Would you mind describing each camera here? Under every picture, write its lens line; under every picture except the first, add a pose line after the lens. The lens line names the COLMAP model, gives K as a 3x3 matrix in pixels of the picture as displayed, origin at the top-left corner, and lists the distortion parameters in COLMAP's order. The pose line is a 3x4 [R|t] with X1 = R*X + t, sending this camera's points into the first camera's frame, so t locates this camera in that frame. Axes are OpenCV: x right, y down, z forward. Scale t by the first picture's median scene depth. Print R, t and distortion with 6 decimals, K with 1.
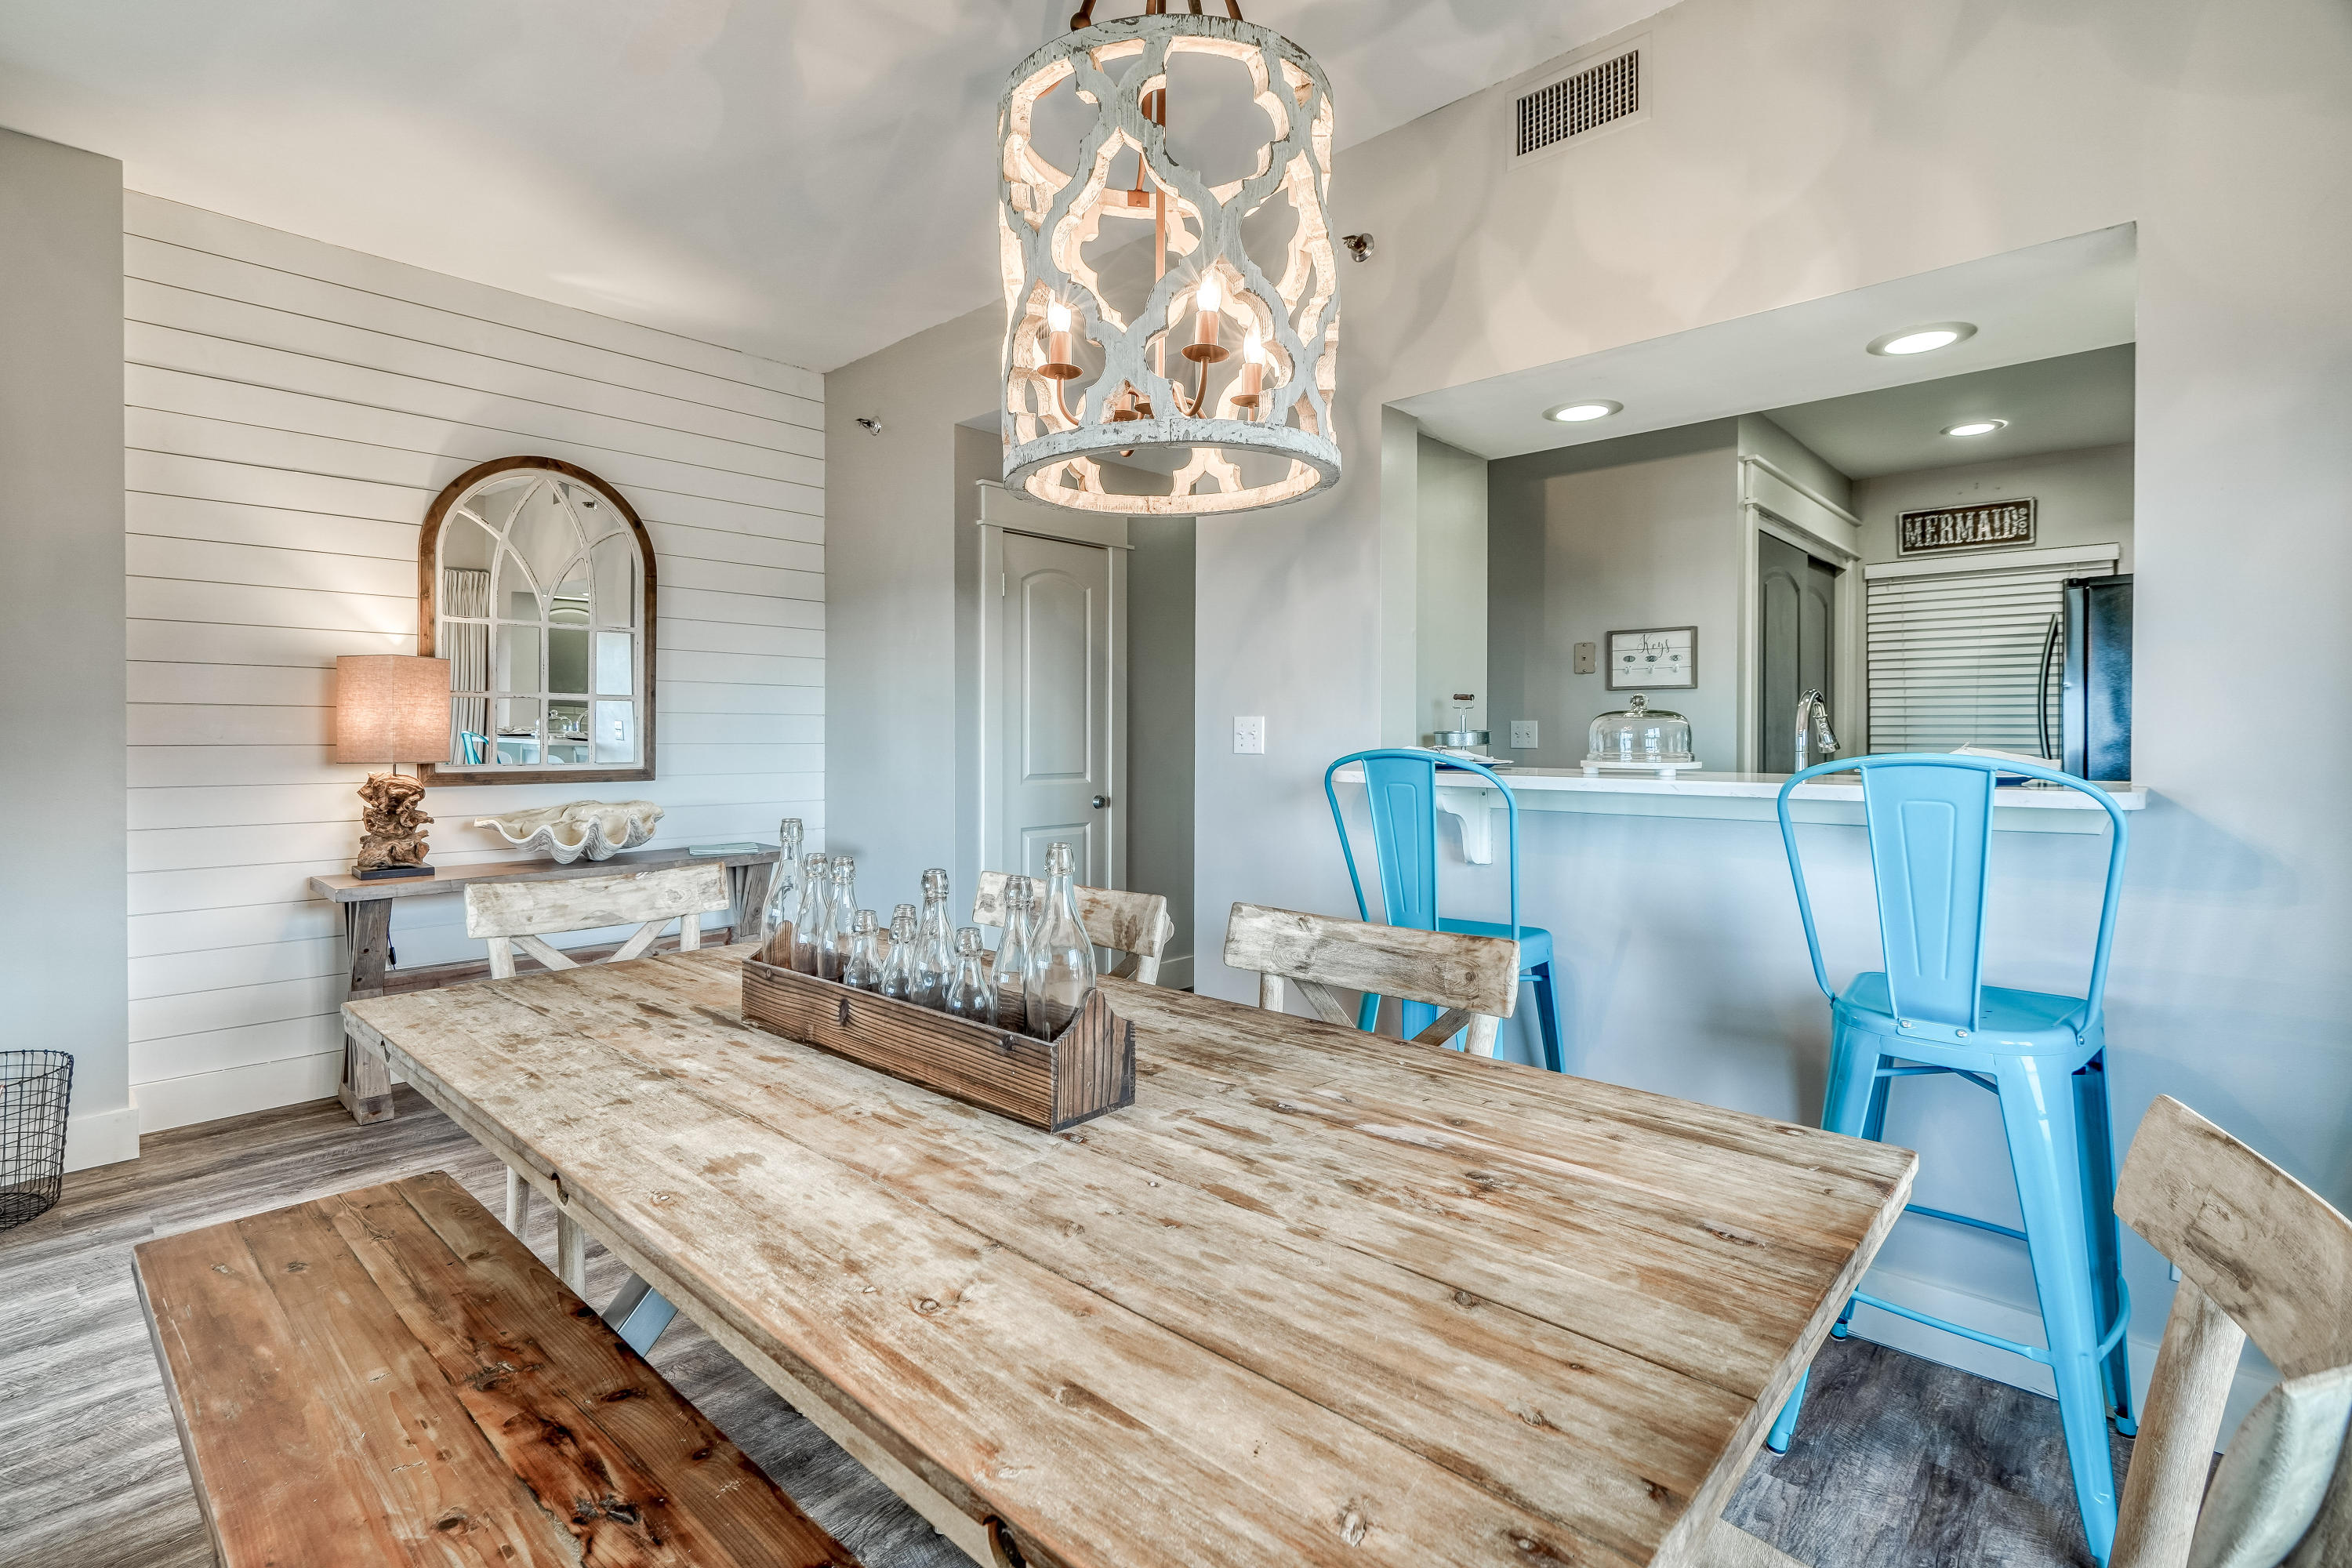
lens RADIAL K [[1109.9, 0, 1138.6], [0, 1109.9, 748.9], [0, 0, 1]] dist [-0.004088, -0.000028]
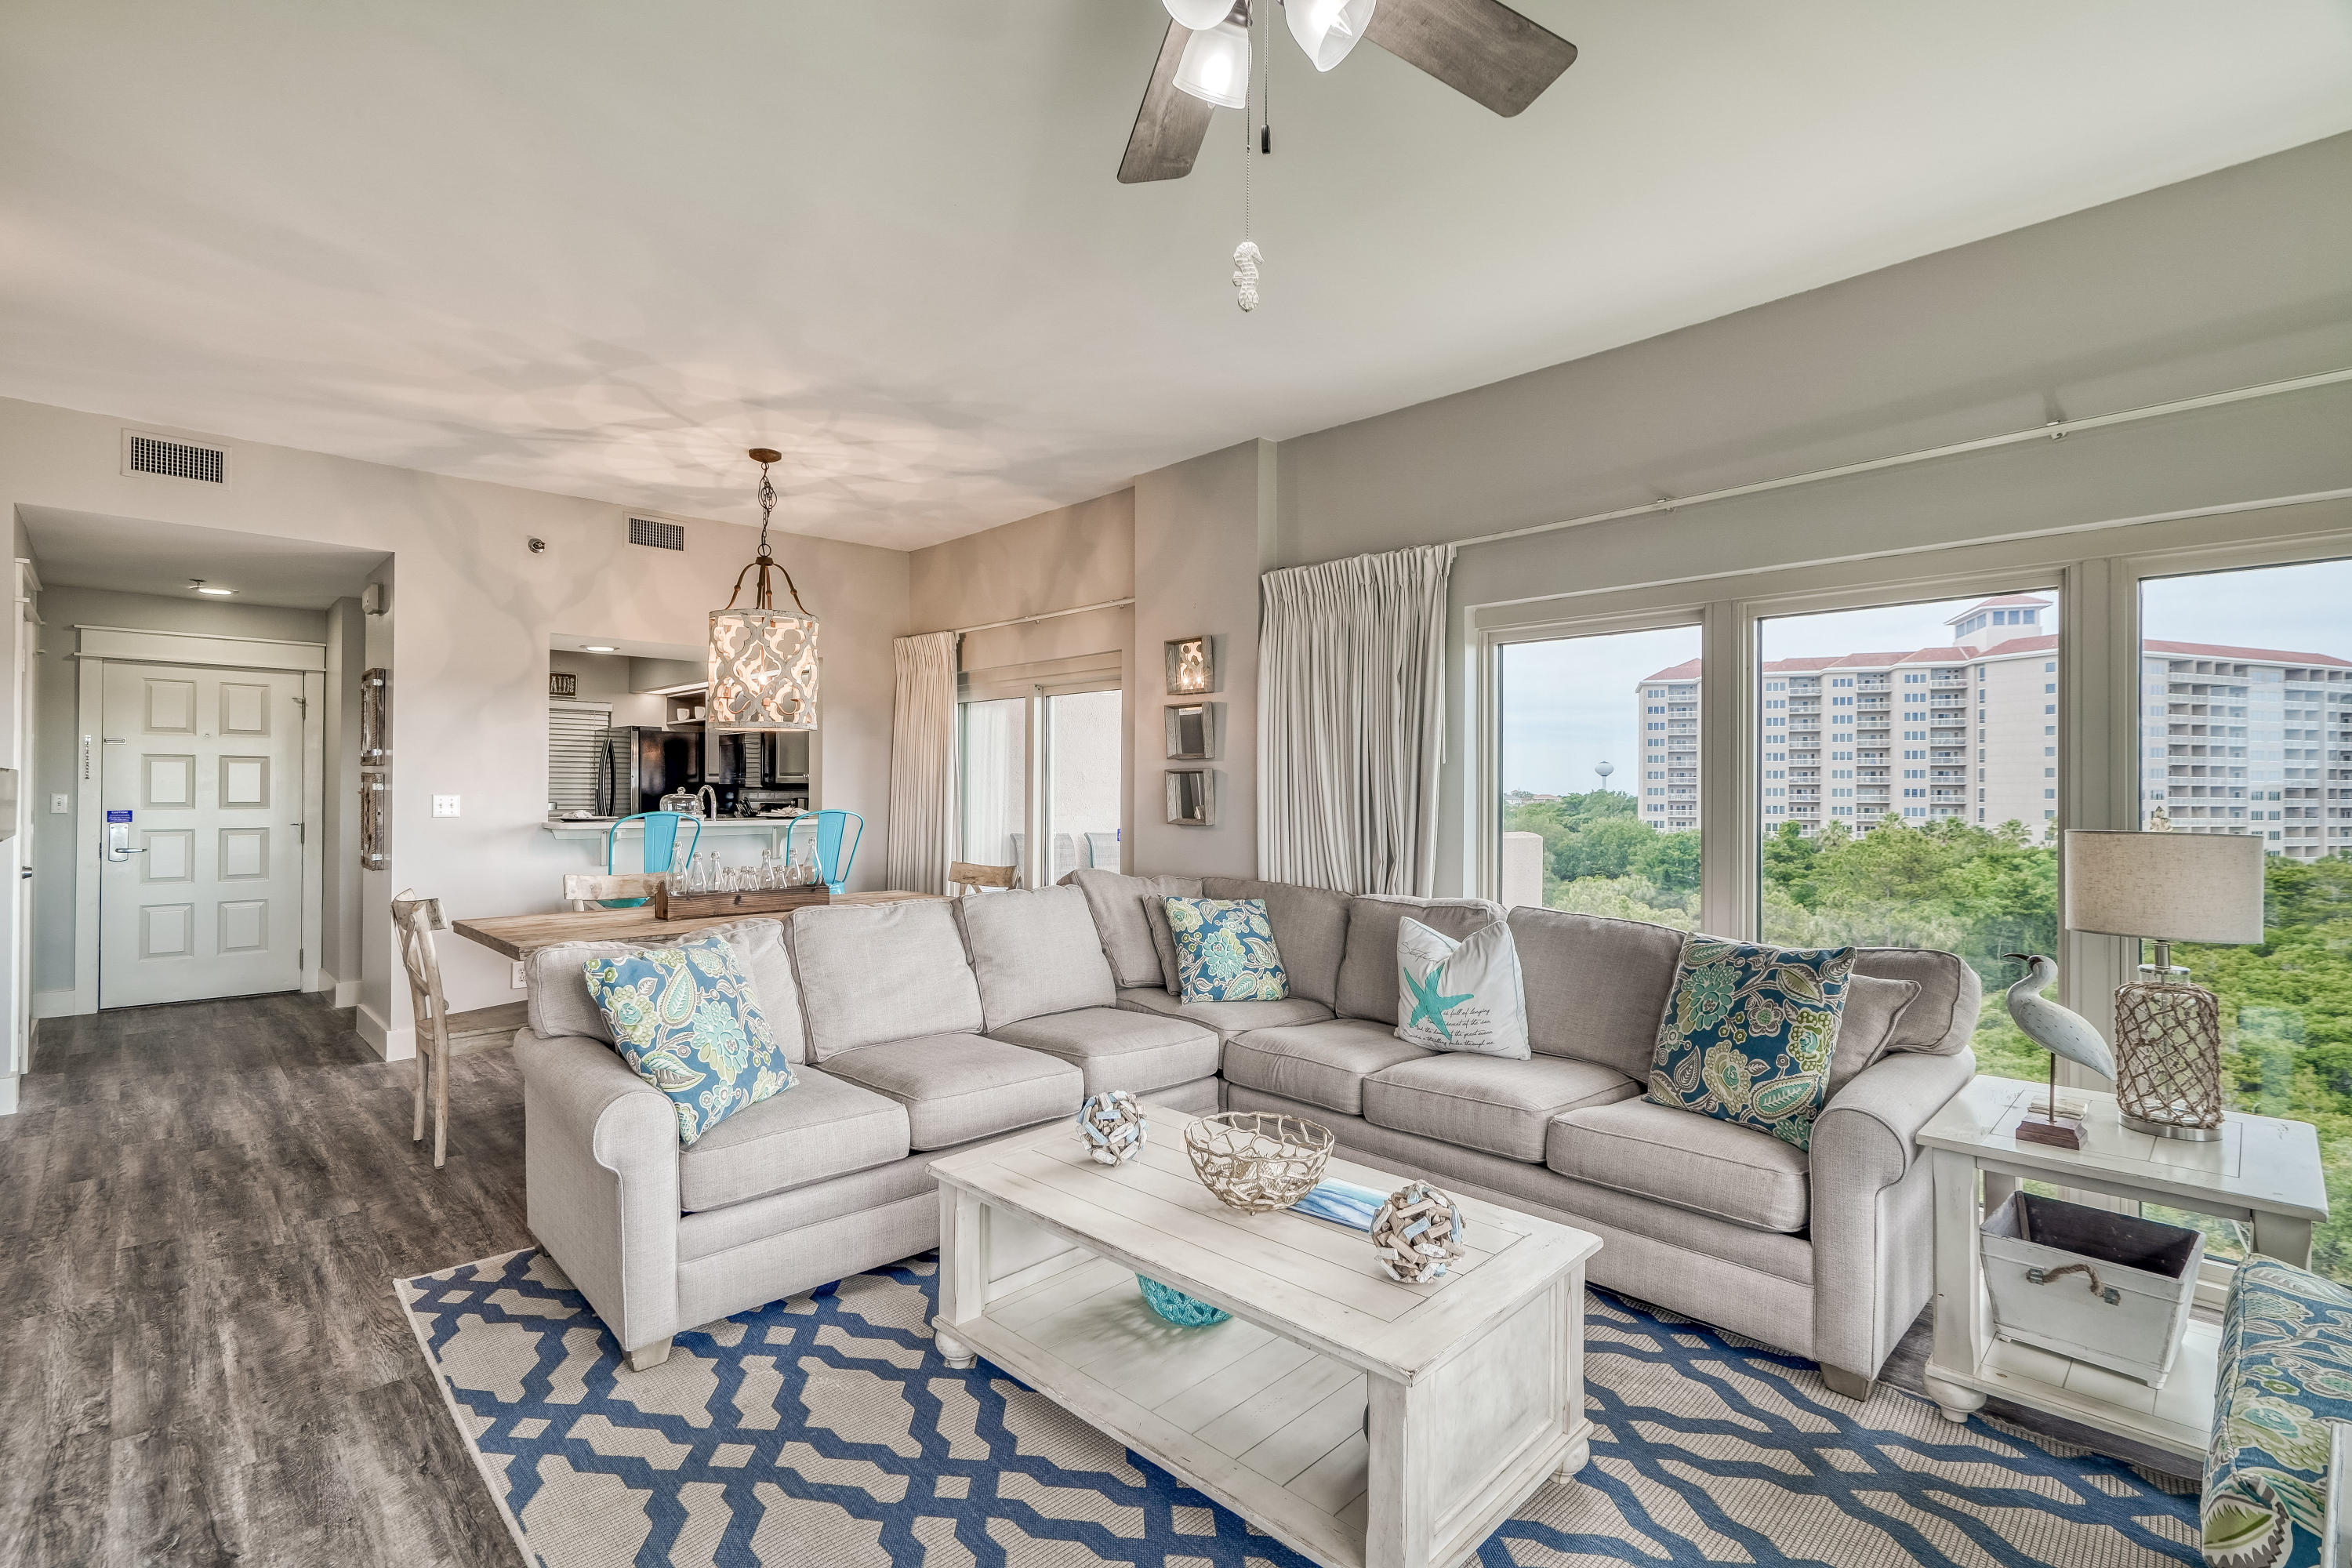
lens RADIAL K [[1043.7, 0, 1141.8], [0, 1043.7, 782.0], [0, 0, 1]] dist [0.000077, 0.000843]
pose [[0.046602, 0.009708, 0.998866, -3.506046], [0.008033, 0.999917, -0.010093, -0.055887], [-0.998881, 0.008494, 0.046520, -0.245579]]
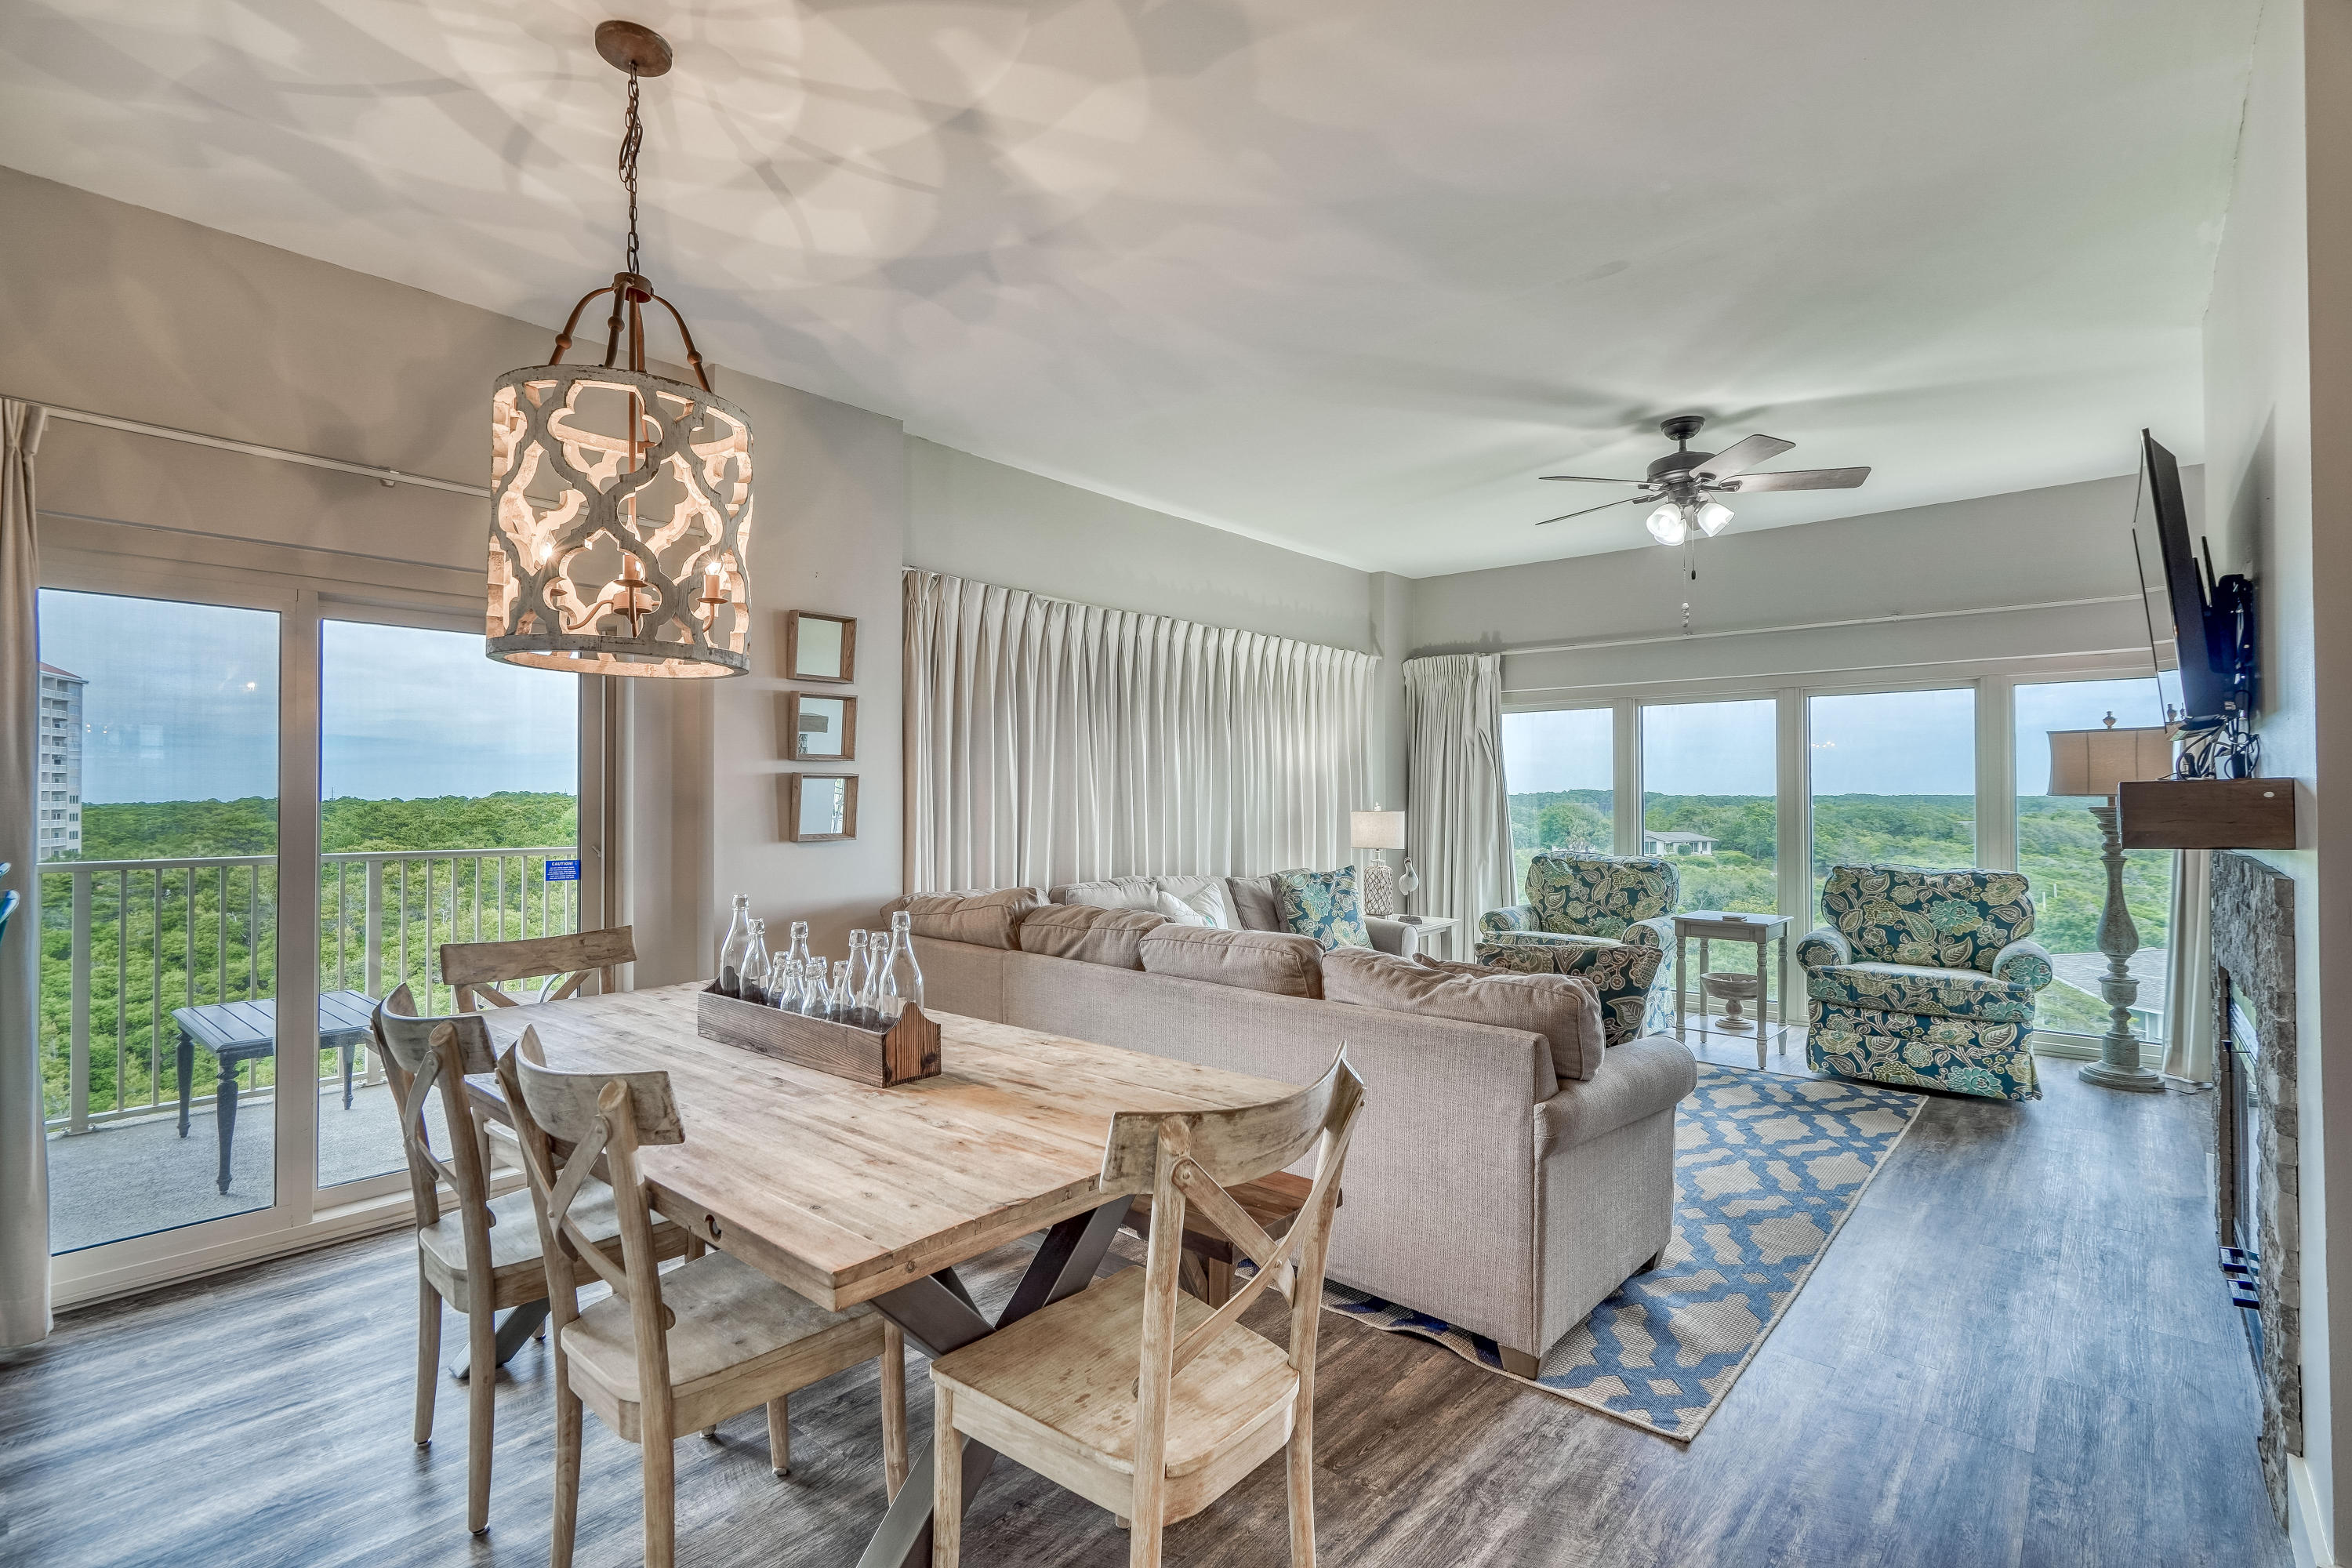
lens RADIAL K [[1087.8, 0, 1141.6], [0, 1087.8, 782.1], [0, 0, 1]] dist [0.000271, 0.000774]
pose [[-0.999769, 0.003318, -0.021221, -0.712826], [0.003319, 0.999994, 0.000025, -0.109112], [0.021221, -0.000045, -0.999775, 2.893783]]
